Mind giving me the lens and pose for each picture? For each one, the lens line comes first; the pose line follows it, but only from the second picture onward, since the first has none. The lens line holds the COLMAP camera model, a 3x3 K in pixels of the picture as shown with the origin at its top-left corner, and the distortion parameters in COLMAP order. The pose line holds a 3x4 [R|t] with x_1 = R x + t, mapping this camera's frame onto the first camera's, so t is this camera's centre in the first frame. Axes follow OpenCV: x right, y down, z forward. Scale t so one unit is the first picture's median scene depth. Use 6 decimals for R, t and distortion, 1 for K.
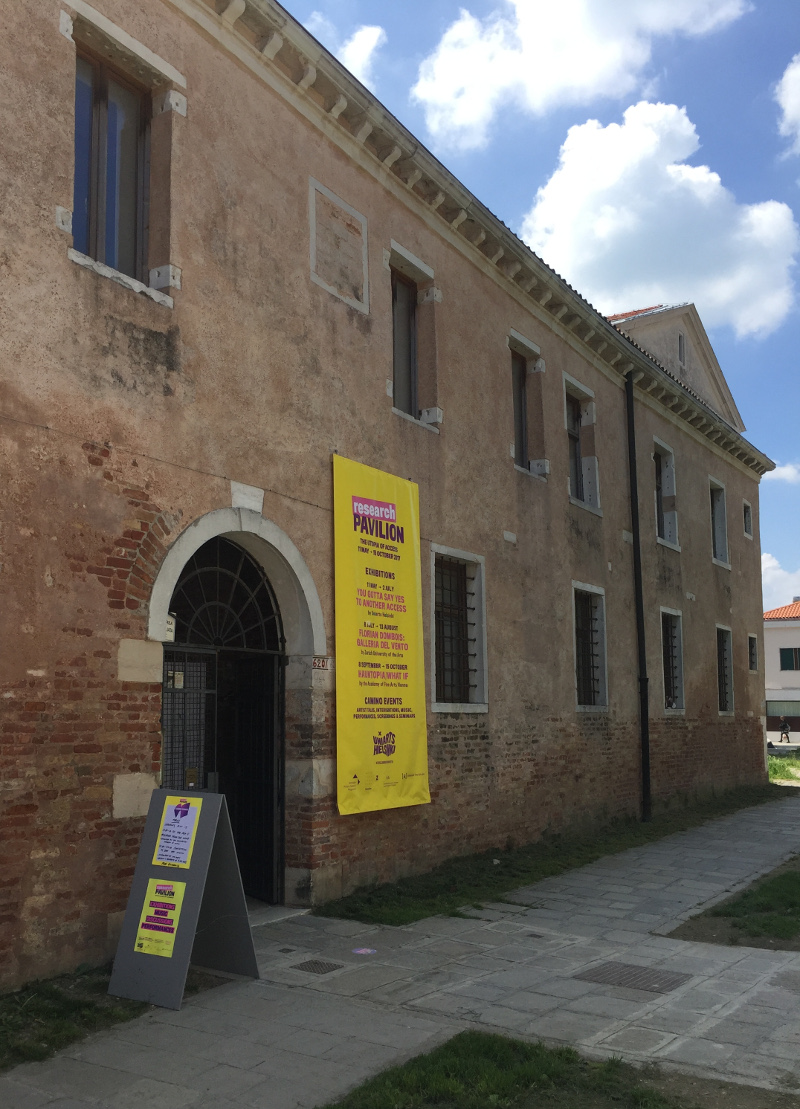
lens RADIAL K [[939.9, 0, 398.7], [0, 939.9, 600.6], [0, 0, 1]] dist [0.056069, -0.045500]
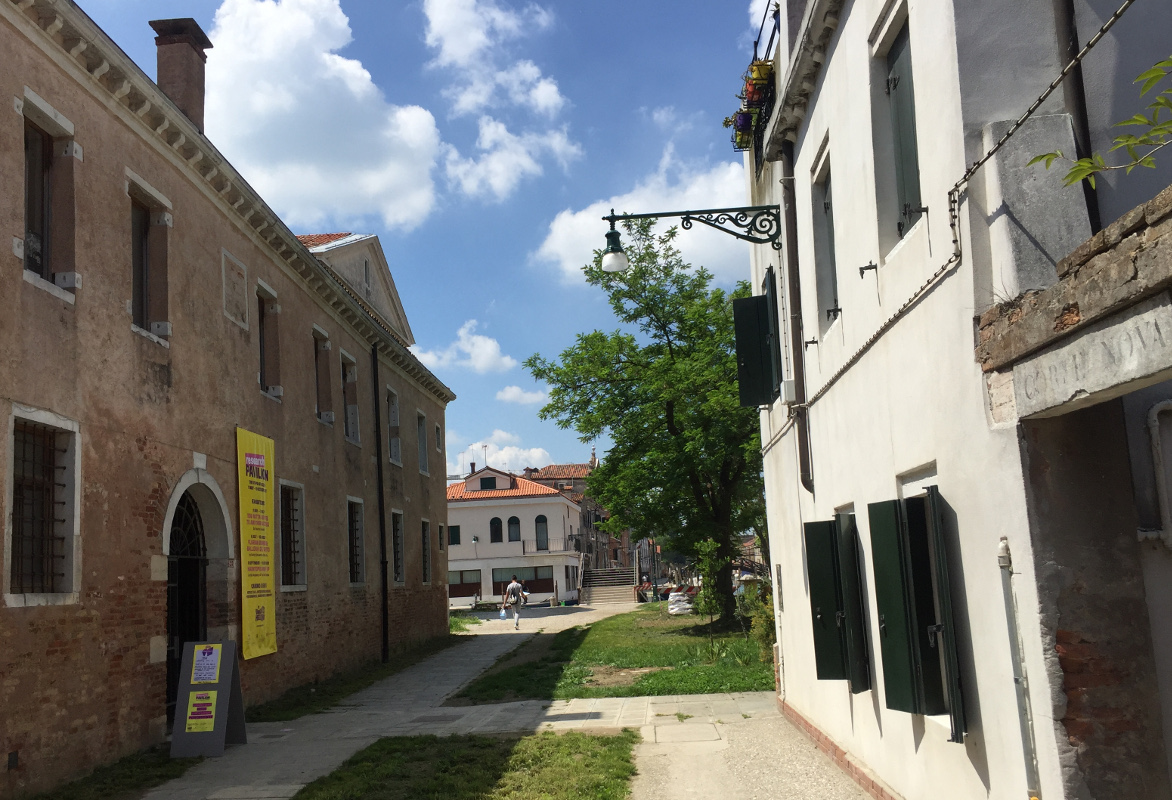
lens RADIAL K [[1214.5, 0, 586.0], [0, 1214.5, 400.0], [0, 0, 1]] dist [0.015515, 0.011420]
pose [[0.848101, 0.027065, 0.529143, -0.610587], [-0.006193, 0.999133, -0.041178, -0.115310], [-0.529799, 0.031646, 0.847533, -0.953327]]
